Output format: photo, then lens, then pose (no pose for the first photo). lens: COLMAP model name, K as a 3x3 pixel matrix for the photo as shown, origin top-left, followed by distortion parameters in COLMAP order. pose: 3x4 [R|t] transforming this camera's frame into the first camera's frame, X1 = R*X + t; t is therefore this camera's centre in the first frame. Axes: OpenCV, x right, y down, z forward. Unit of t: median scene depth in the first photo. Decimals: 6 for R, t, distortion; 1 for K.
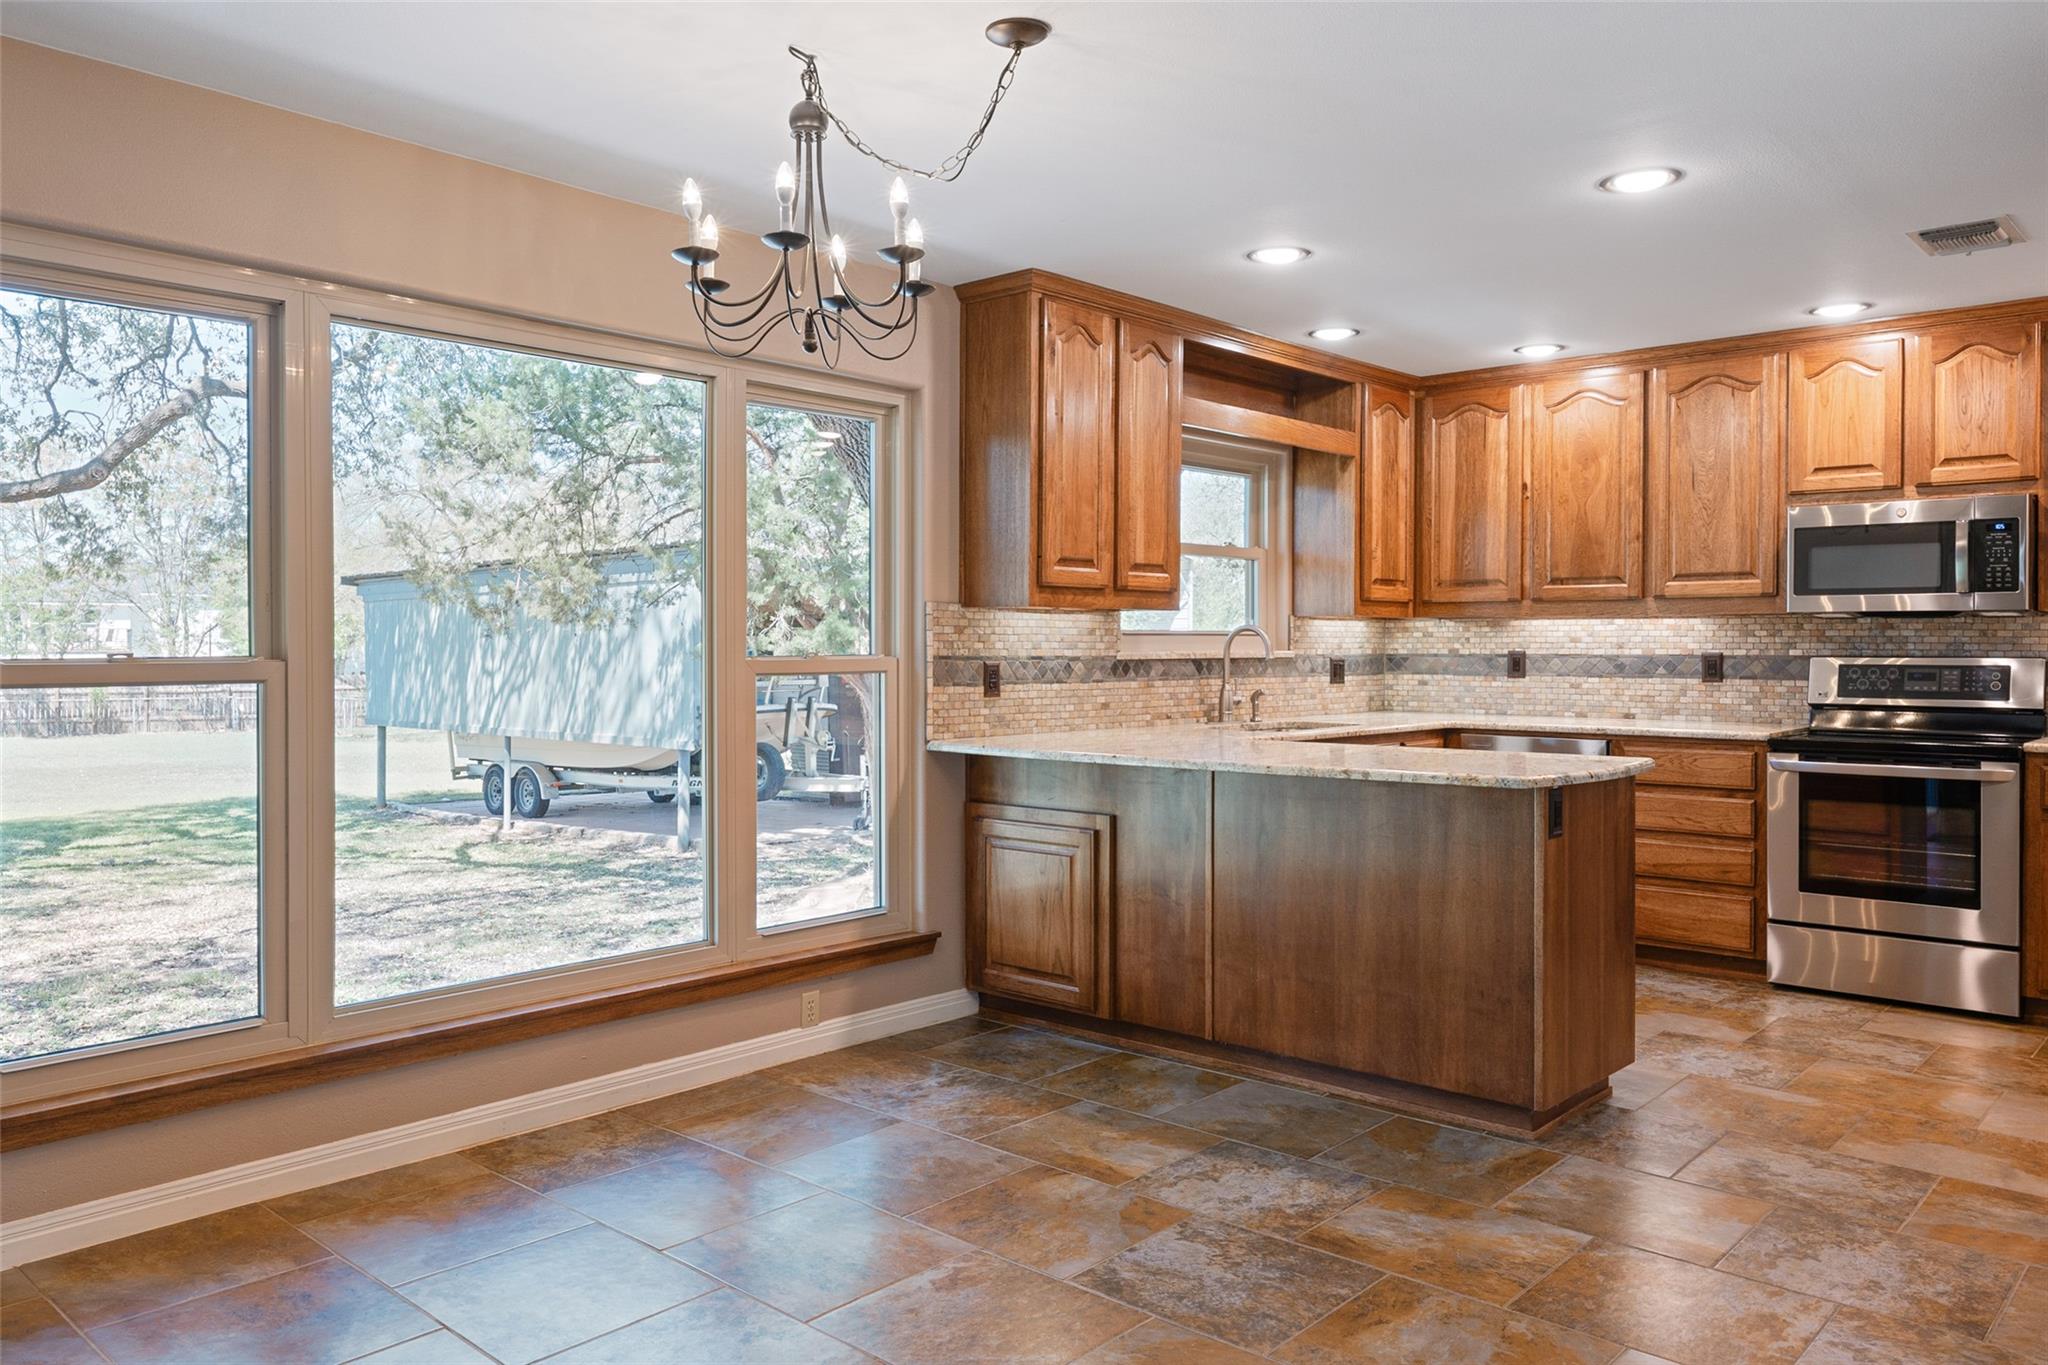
lens RADIAL K [[1469.2, 0, 996.2], [0, 1469.2, 654.2], [0, 0, 1]] dist [0.003797, 0.000038]
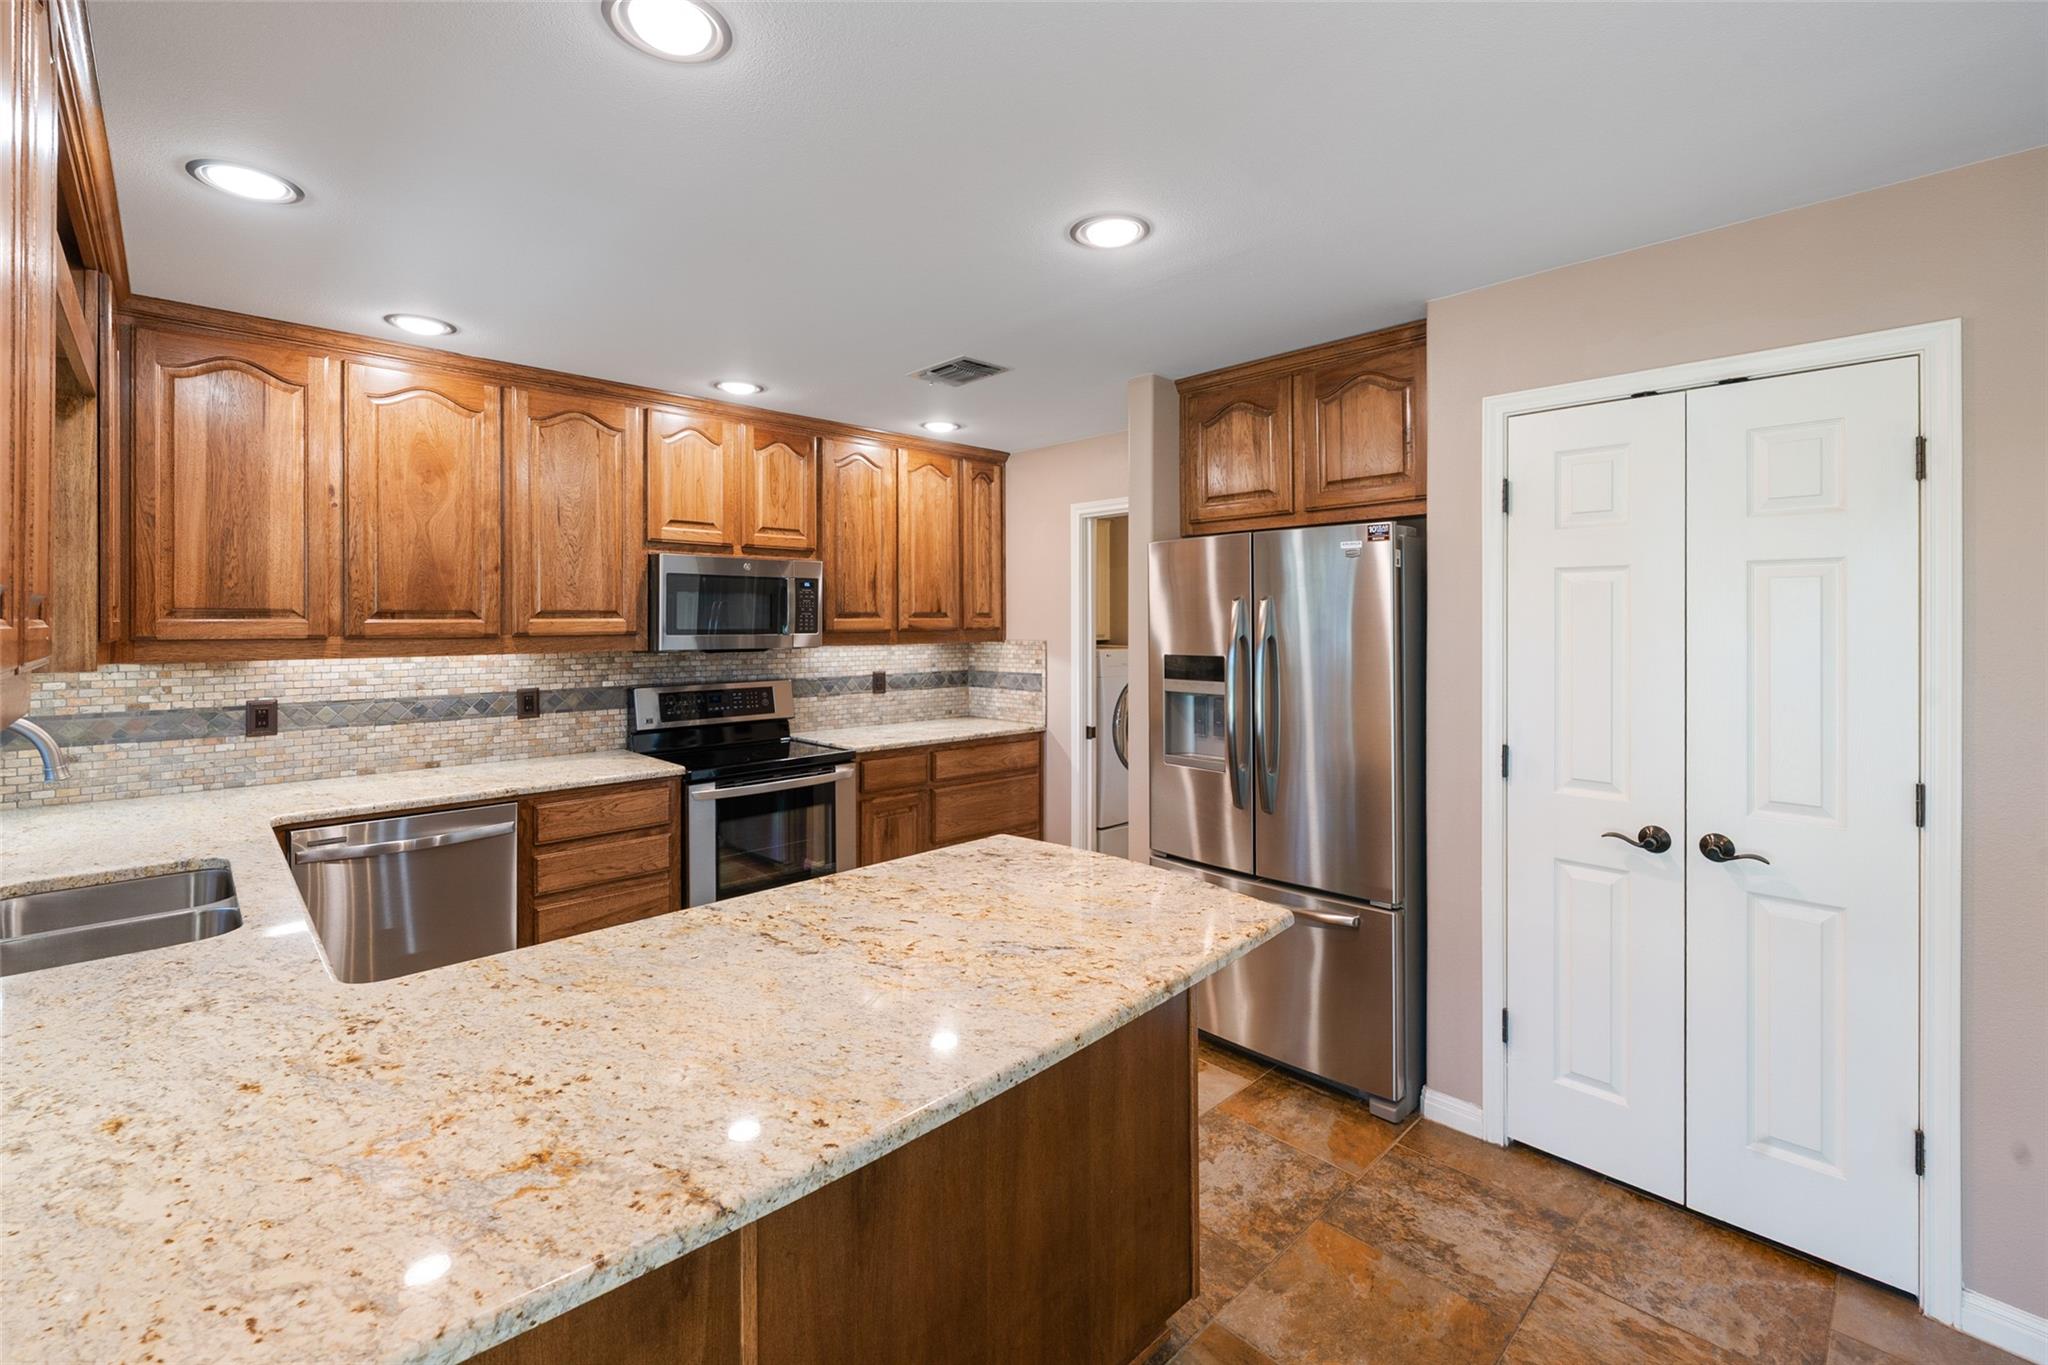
lens RADIAL K [[877.5, 0, 1017.3], [0, 877.5, 622.5], [0, 0, 1]] dist [0.000095, -0.000385]
pose [[0.063633, -0.005670, 0.997957, -0.087297], [0.006746, 0.999963, 0.005251, -0.050209], [-0.997951, 0.006398, 0.063669, 0.689205]]
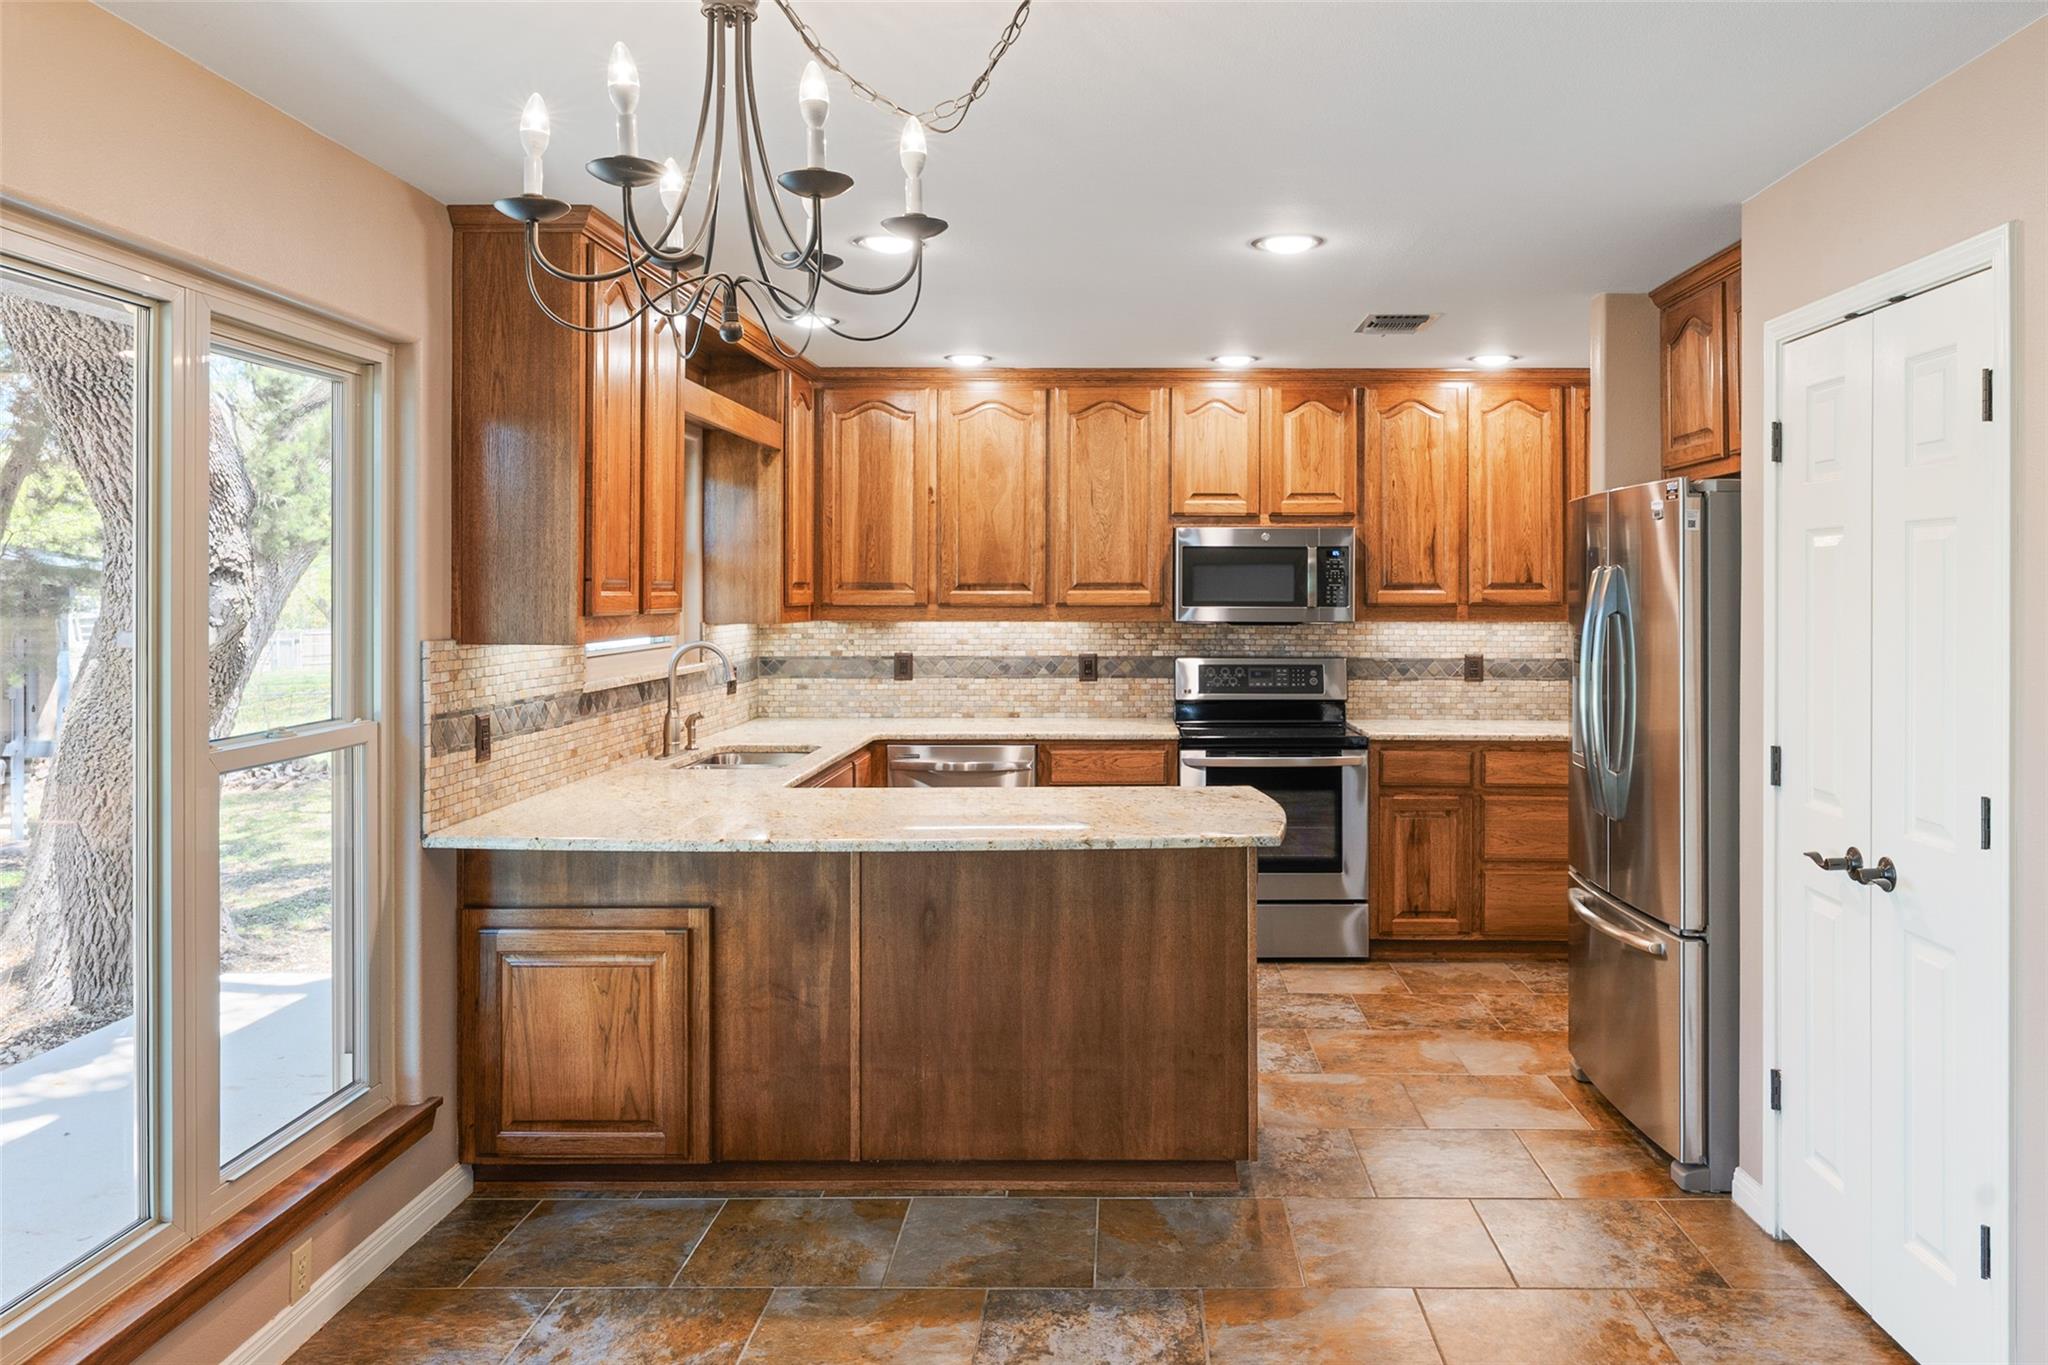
lens RADIAL K [[1447.9, 0, 1115.2], [0, 1447.9, 592.3], [0, 0, 1]] dist [0.004318, 0.001678]
pose [[0.740182, -0.002699, 0.672401, -0.233585], [0.005081, 0.999986, -0.001579, -0.048455], [-0.672387, 0.004585, 0.740185, 0.214496]]
